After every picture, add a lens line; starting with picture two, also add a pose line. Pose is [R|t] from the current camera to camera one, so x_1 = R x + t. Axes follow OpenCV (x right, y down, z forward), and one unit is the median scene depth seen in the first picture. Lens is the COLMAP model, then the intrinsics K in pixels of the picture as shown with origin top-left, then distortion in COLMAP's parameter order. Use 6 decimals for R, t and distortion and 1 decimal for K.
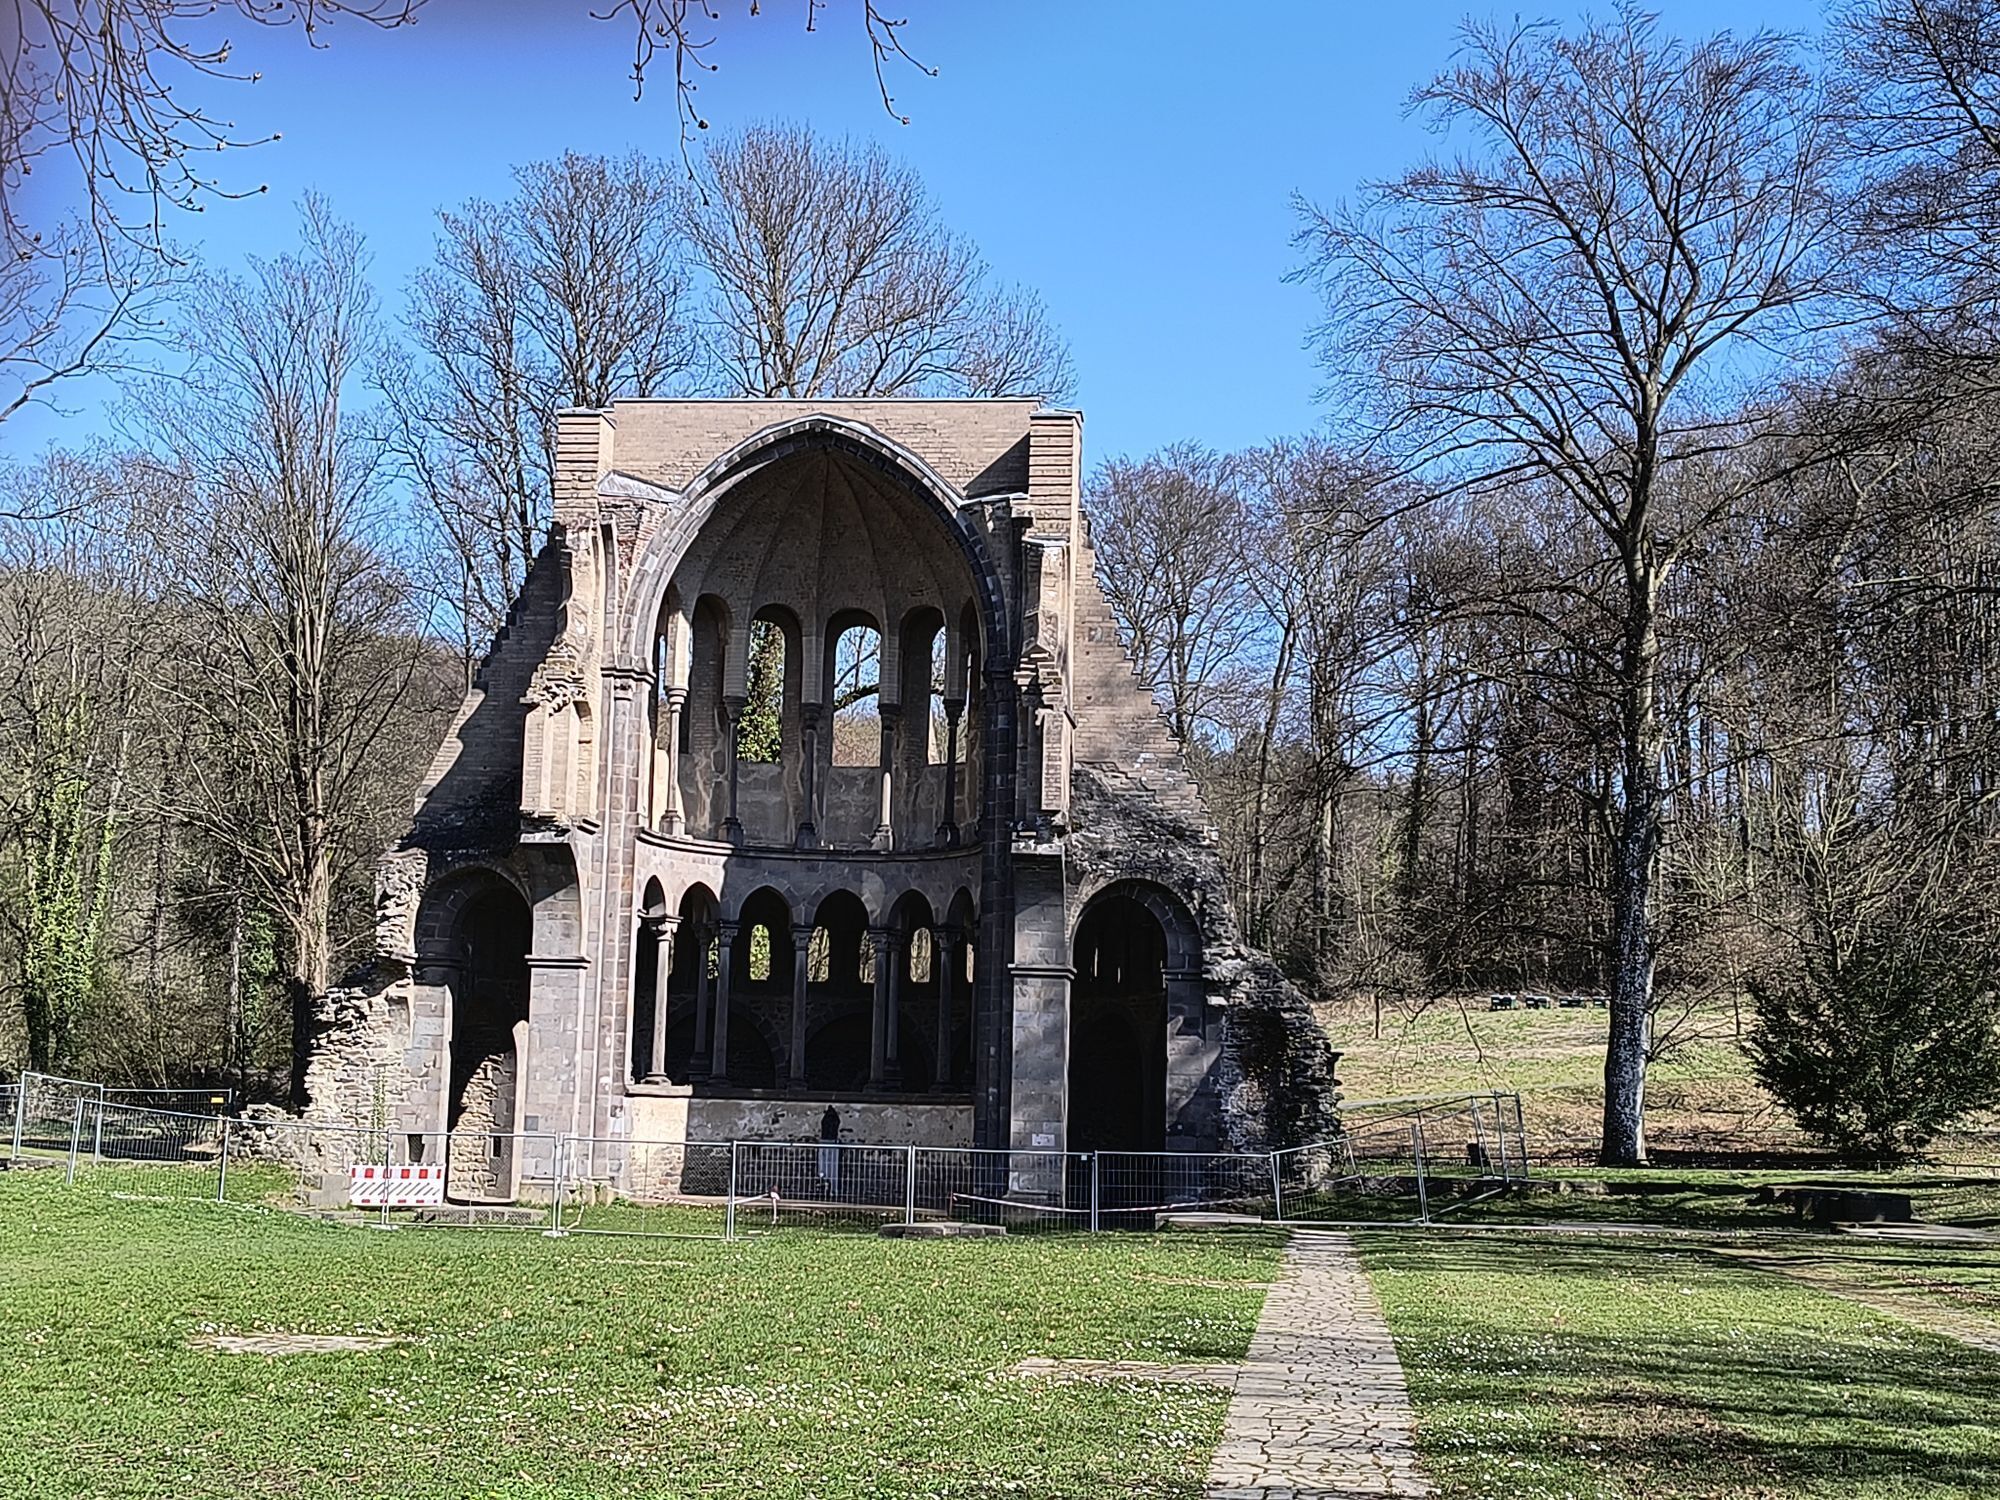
lens RADIAL K [[2723.7, 0, 1006.6], [0, 2723.7, 770.4], [0, 0, 1]] dist [-0.044176, 0.000000]
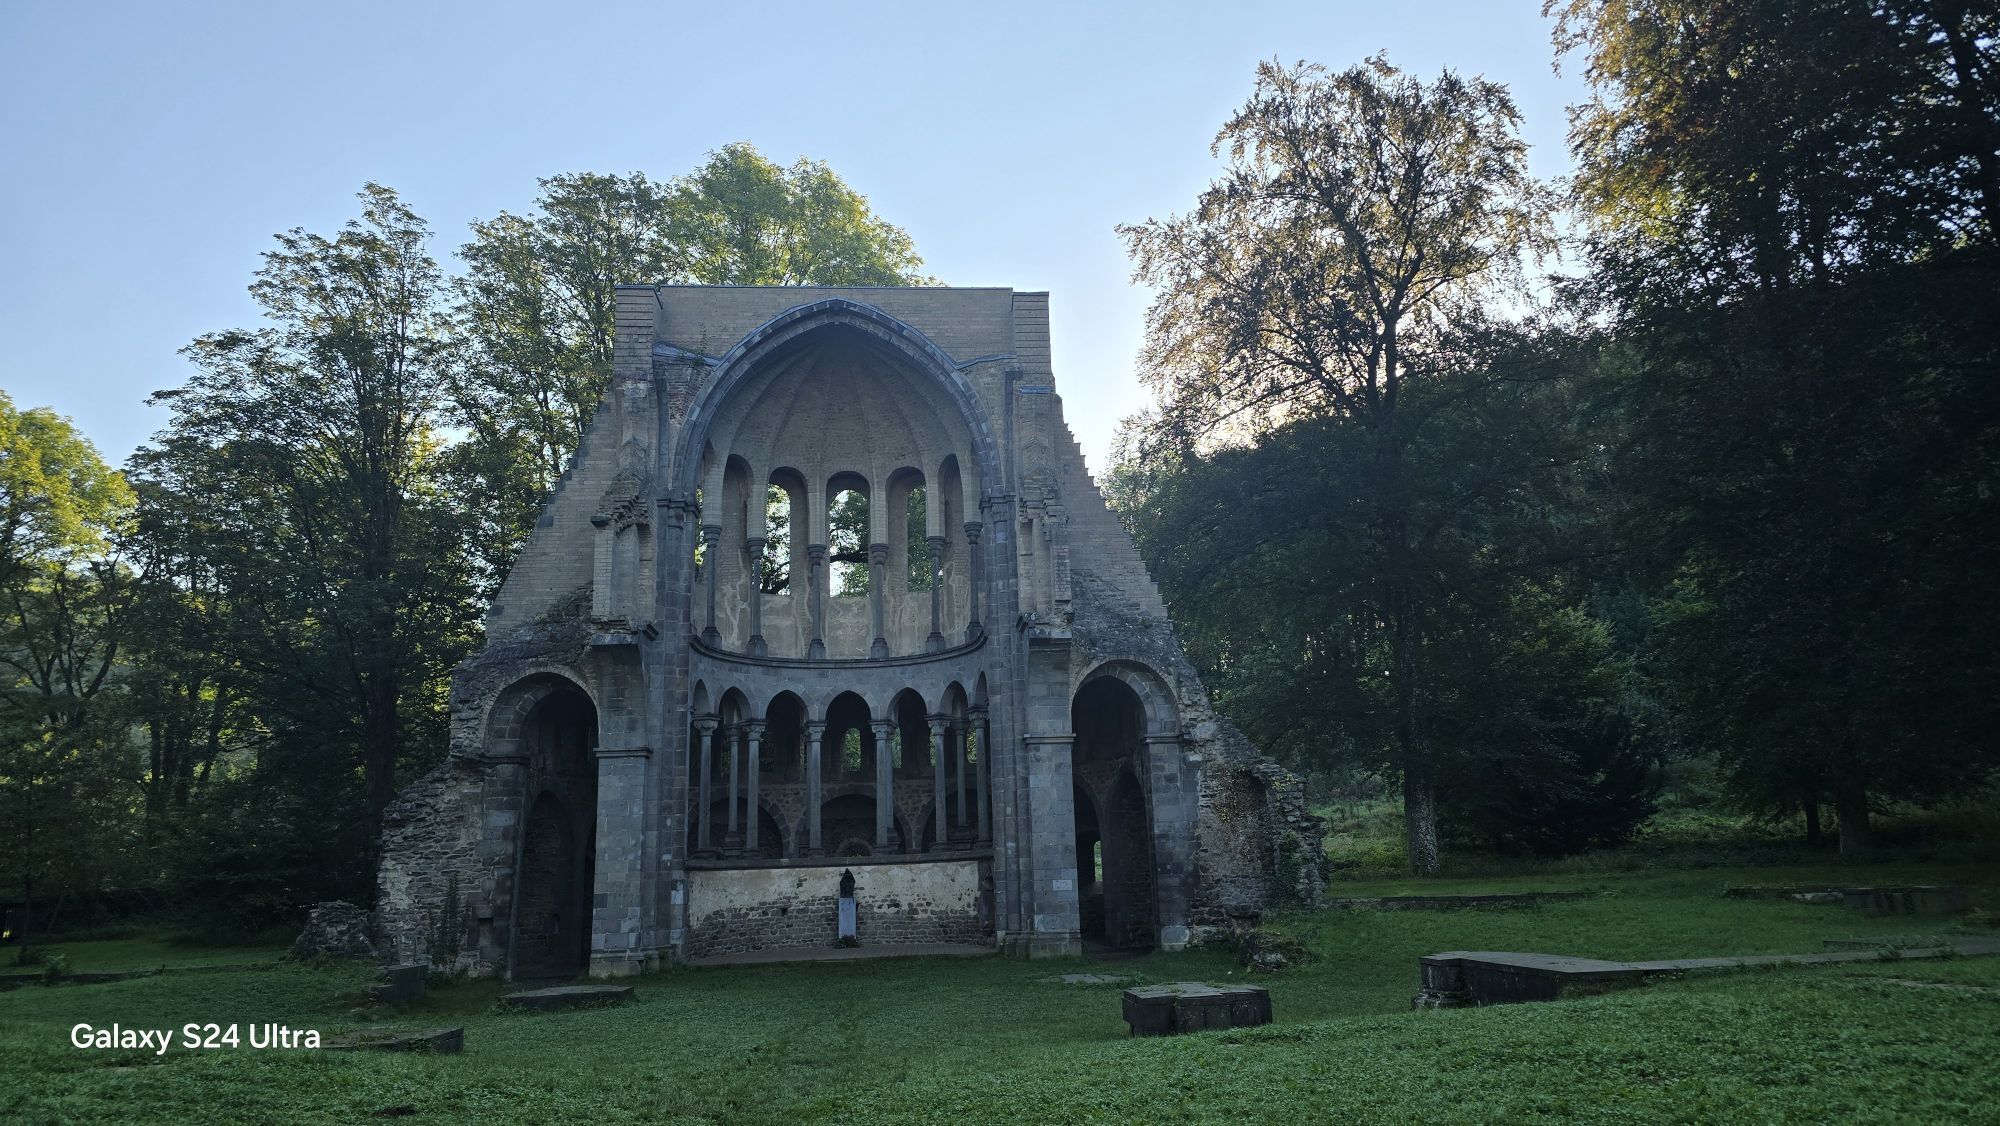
lens RADIAL K [[1346.0, 0, 1031.5], [0, 1346.0, 559.3], [0, 0, 1]] dist [0.019100, -0.011022]
pose [[0.979263, -0.016952, 0.201882, -0.109649], [0.037737, 0.994316, -0.099557, 0.052083], [-0.199047, 0.105111, 0.974337, 0.408578]]
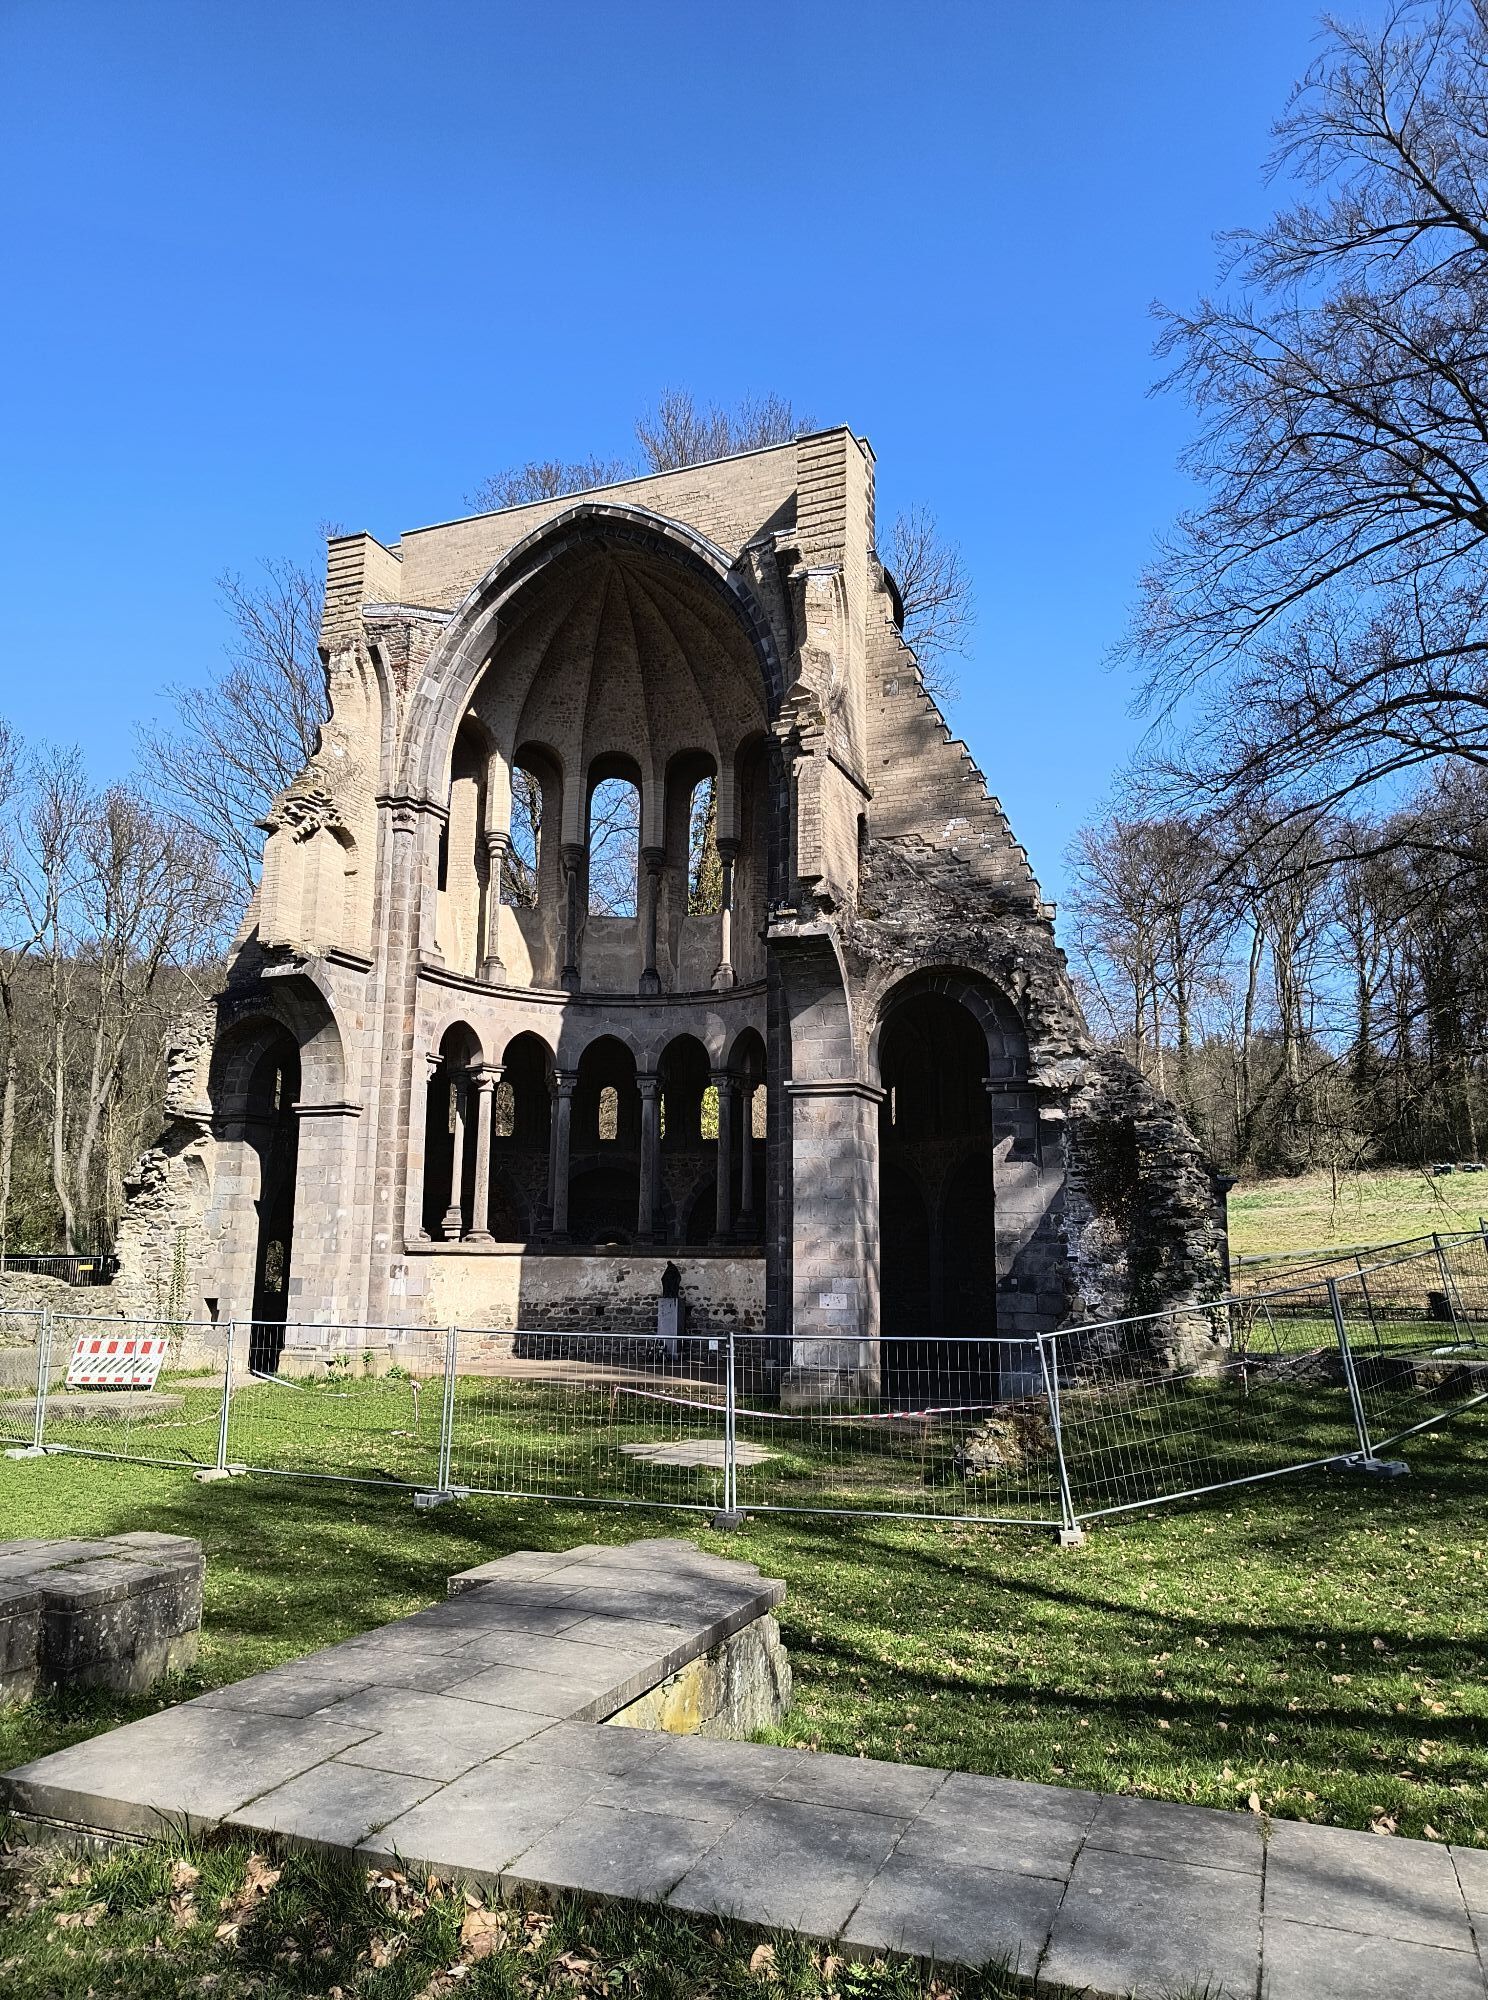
lens RADIAL K [[1375.1, 0, 722.0], [0, 1375.1, 1042.3], [0, 0, 1]] dist [0.004794, -0.004092]
pose [[0.956562, -0.062337, -0.284785, 0.096521], [0.051564, 0.997647, -0.045180, 0.074886], [0.286931, 0.028533, 0.957526, 0.585658]]
